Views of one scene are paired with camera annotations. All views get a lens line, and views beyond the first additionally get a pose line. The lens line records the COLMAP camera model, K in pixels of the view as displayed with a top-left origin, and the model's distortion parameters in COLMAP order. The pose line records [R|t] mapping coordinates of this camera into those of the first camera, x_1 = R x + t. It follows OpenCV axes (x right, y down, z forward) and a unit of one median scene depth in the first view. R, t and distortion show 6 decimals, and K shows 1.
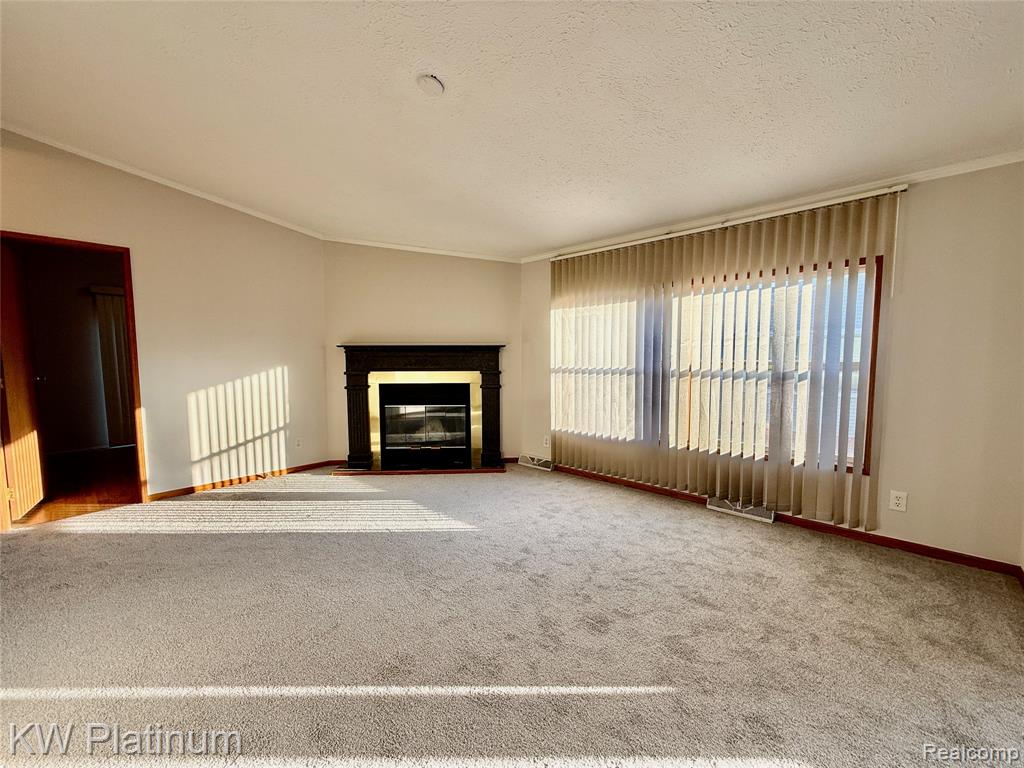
lens RADIAL K [[408.1, 0, 511.6], [0, 408.1, 384.7], [0, 0, 1]] dist [-0.000044, -0.000183]
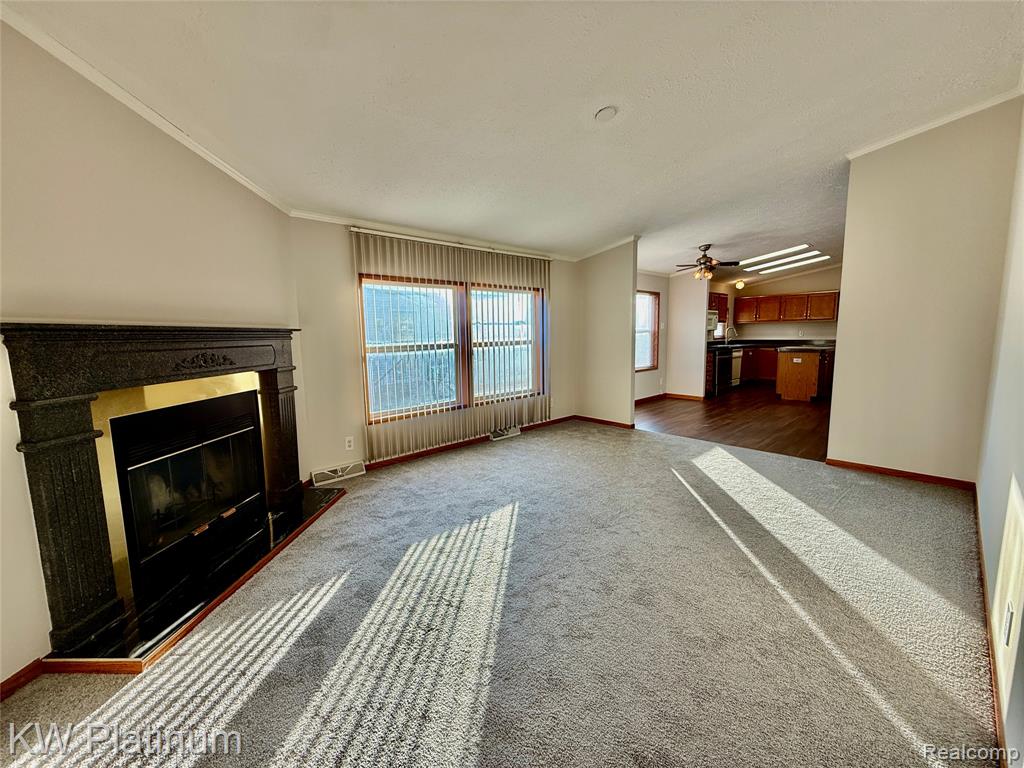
lens RADIAL K [[408.1, 0, 509.9], [0, 408.1, 388.1], [0, 0, 1]] dist [-0.000044, -0.000183]
pose [[0.087822, -0.130302, 0.987577, -0.759884], [0.088992, 0.988470, 0.122506, -0.052868], [-0.992153, 0.077128, 0.098406, 0.614410]]
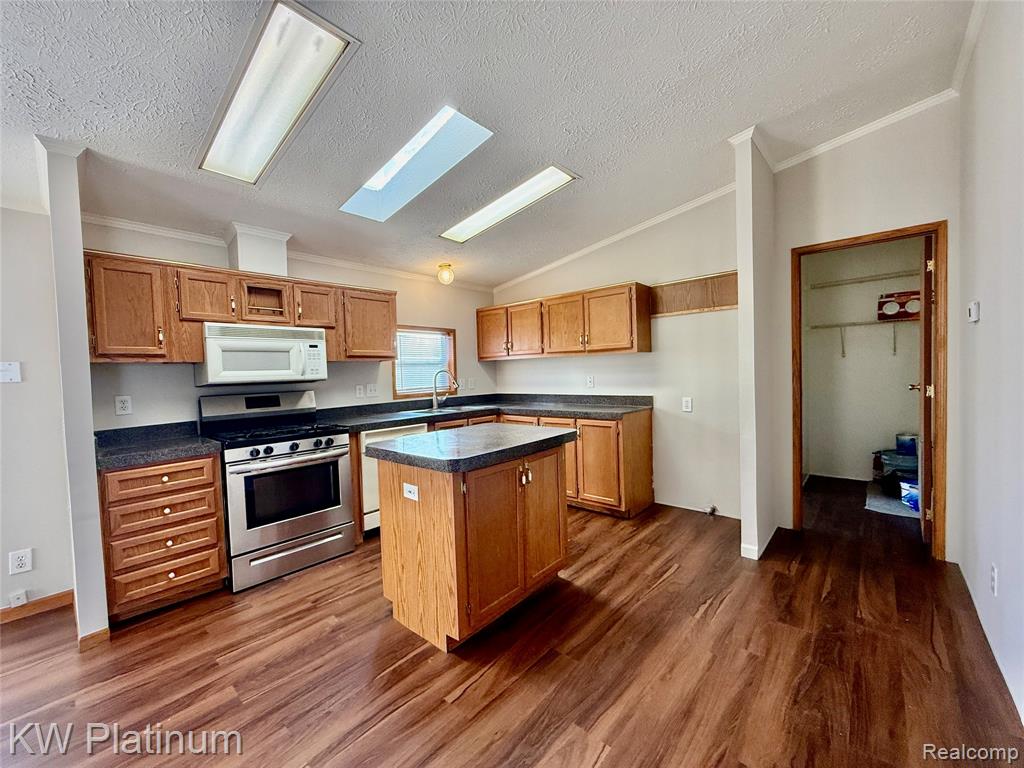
lens RADIAL K [[408.1, 0, 511.5], [0, 408.1, 385.2], [0, 0, 1]] dist [-0.000044, -0.000183]
pose [[-0.012782, -0.028969, 0.999499, 0.591361], [0.101695, 0.994360, 0.030120, 0.025017], [-0.994733, 0.102029, -0.009764, -0.552820]]
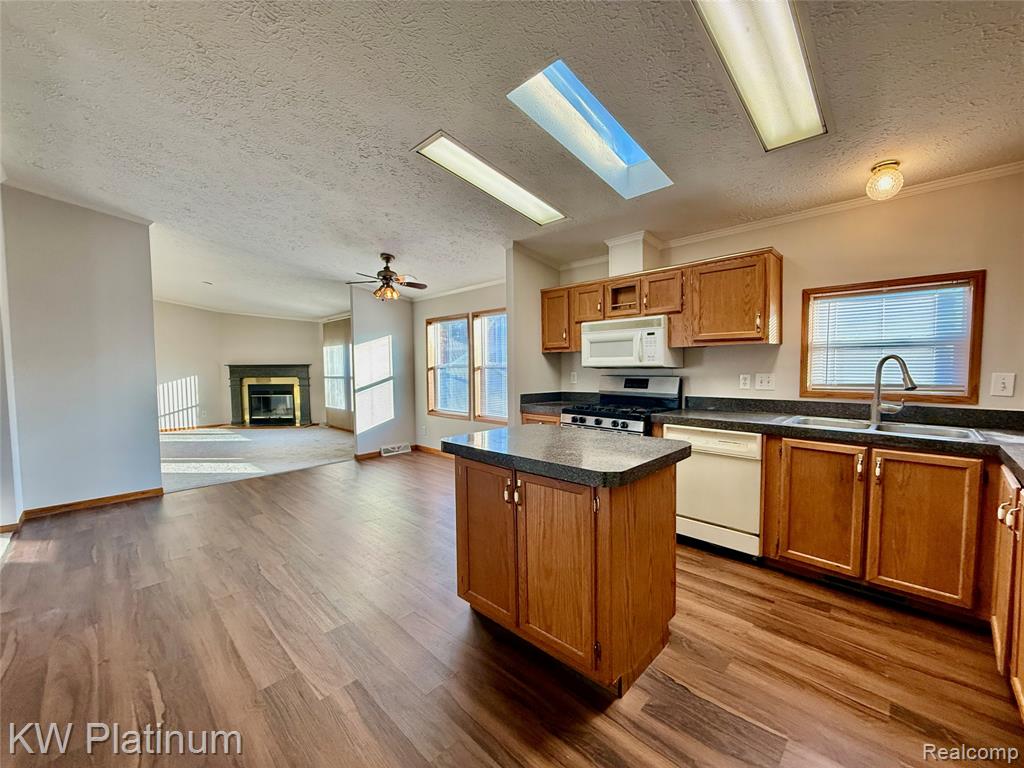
lens RADIAL K [[408.1, 0, 513.2], [0, 408.1, 384.8], [0, 0, 1]] dist [-0.000044, -0.000183]
pose [[0.999386, -0.004847, -0.034698, 1.100108], [0.004083, 0.999748, -0.022059, 0.052075], [0.034796, 0.021903, 0.999154, -0.979021]]
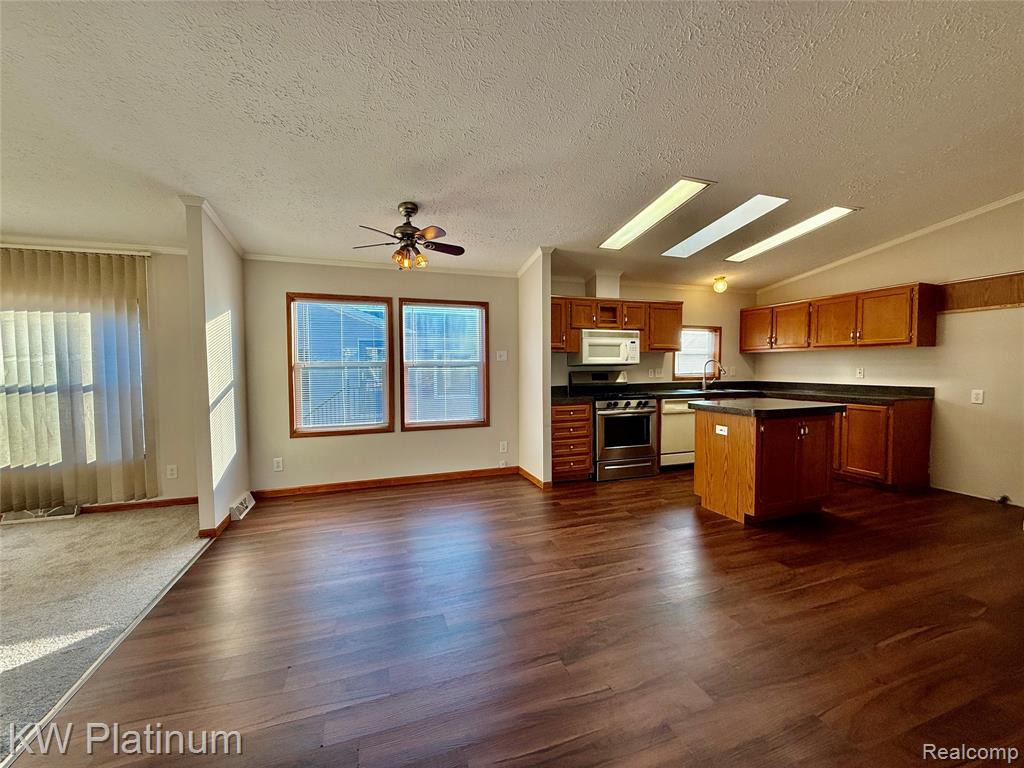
lens RADIAL K [[408.1, 0, 512.3], [0, 408.1, 384.7], [0, 0, 1]] dist [-0.000044, -0.000183]
pose [[0.476071, -0.039325, 0.878527, 0.164241], [0.065382, 0.997818, 0.009235, 0.026935], [-0.876973, 0.053043, 0.477603, -0.455361]]
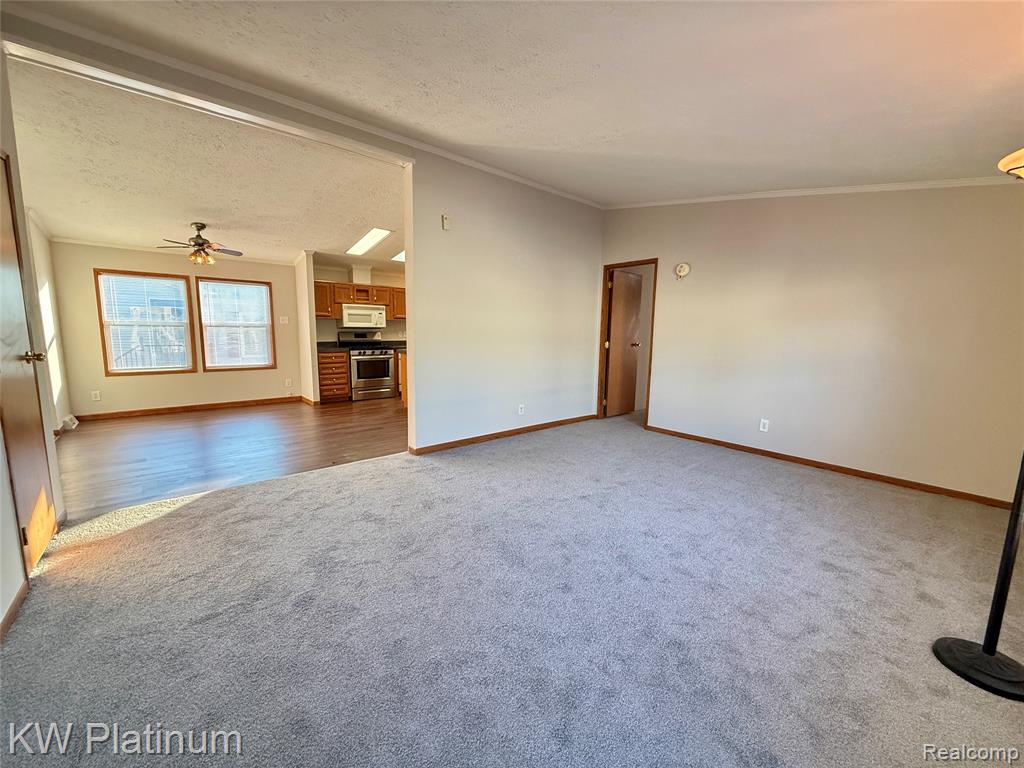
lens RADIAL K [[408.1, 0, 512.6], [0, 408.1, 384.7], [0, 0, 1]] dist [-0.000044, -0.000183]
pose [[0.119781, -0.124530, 0.984959, -0.380570], [0.056142, 0.991364, 0.118512, 0.069583], [-0.991212, 0.041102, 0.125738, -0.990219]]
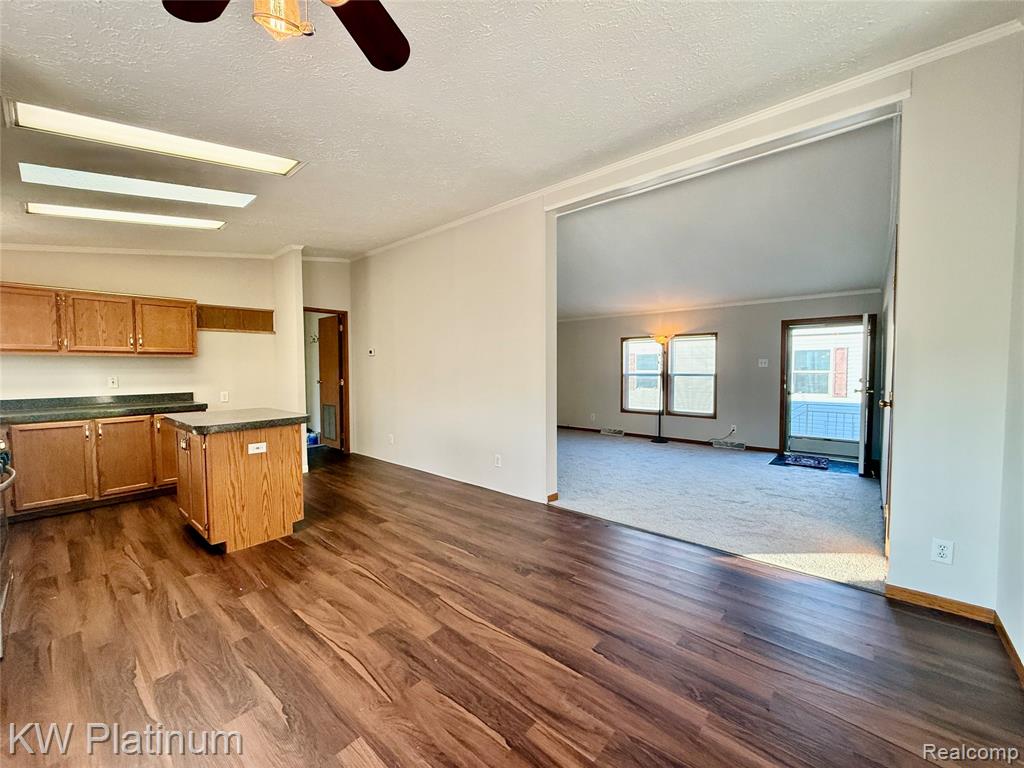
lens RADIAL K [[408.1, 0, 517.1], [0, 408.1, 382.7], [0, 0, 1]] dist [-0.000044, -0.000183]
pose [[-0.999522, 0.008849, -0.029631, 0.633862], [0.005577, 0.994054, 0.108741, -0.036475], [0.030417, 0.108524, -0.993628, 0.274273]]
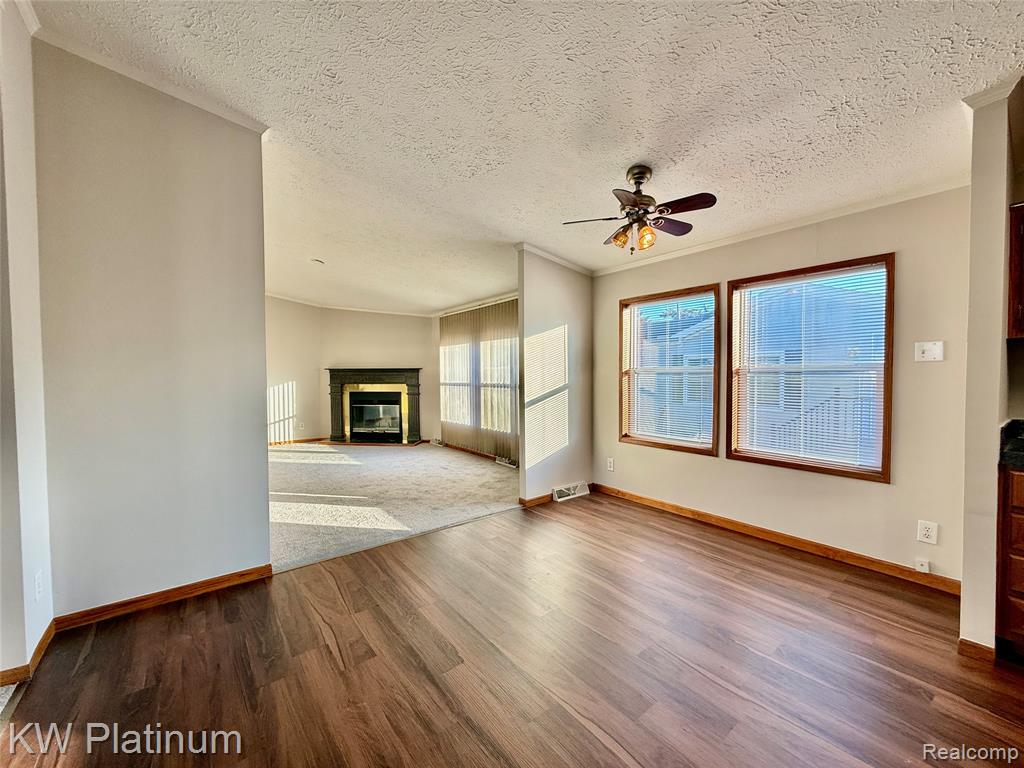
lens RADIAL K [[408.1, 0, 513.2], [0, 408.1, 384.0], [0, 0, 1]] dist [-0.000044, -0.000183]
pose [[0.985297, 0.002738, -0.170831, 0.664191], [-0.010038, 0.999072, -0.041884, 0.031713], [0.170558, 0.042983, 0.984410, -0.552481]]
